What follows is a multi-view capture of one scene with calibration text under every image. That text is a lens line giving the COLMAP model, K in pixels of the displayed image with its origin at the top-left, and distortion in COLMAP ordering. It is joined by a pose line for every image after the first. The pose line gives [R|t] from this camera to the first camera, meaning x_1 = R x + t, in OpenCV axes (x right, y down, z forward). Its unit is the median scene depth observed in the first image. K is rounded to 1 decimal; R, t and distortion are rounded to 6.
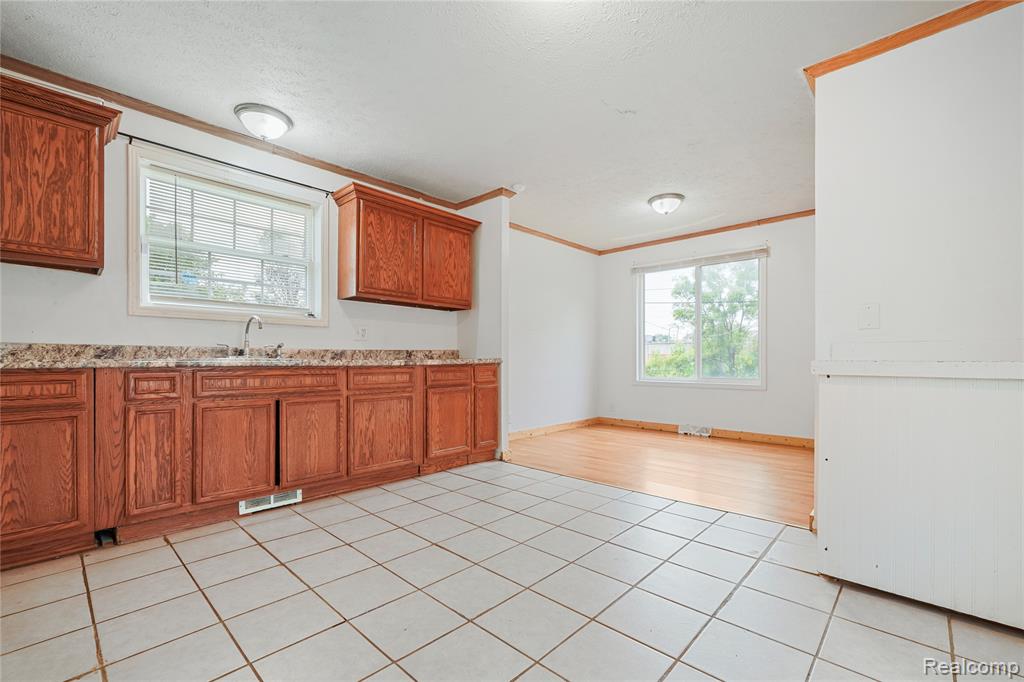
lens RADIAL K [[439.9, 0, 511.8], [0, 439.9, 361.4], [0, 0, 1]] dist [-0.009323, 0.000970]
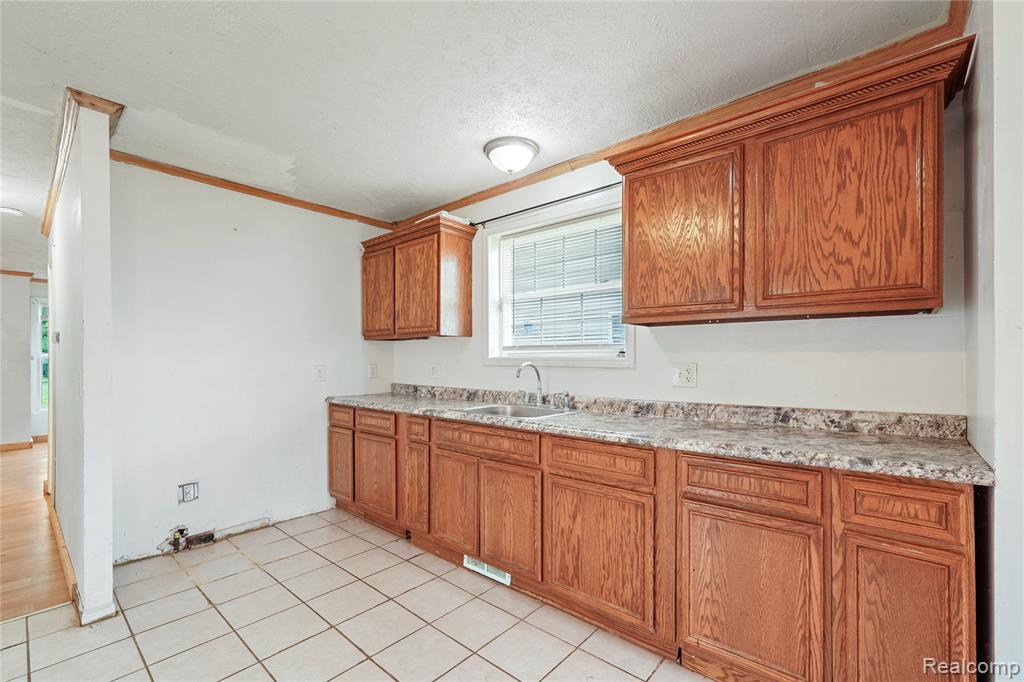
lens RADIAL K [[439.9, 0, 508.3], [0, 439.9, 358.6], [0, 0, 1]] dist [-0.009323, 0.000970]
pose [[0.033073, -0.006623, -0.999431, 0.318109], [-0.003518, 0.999971, -0.006743, -0.097320], [0.999447, 0.003739, 0.033049, 0.853144]]
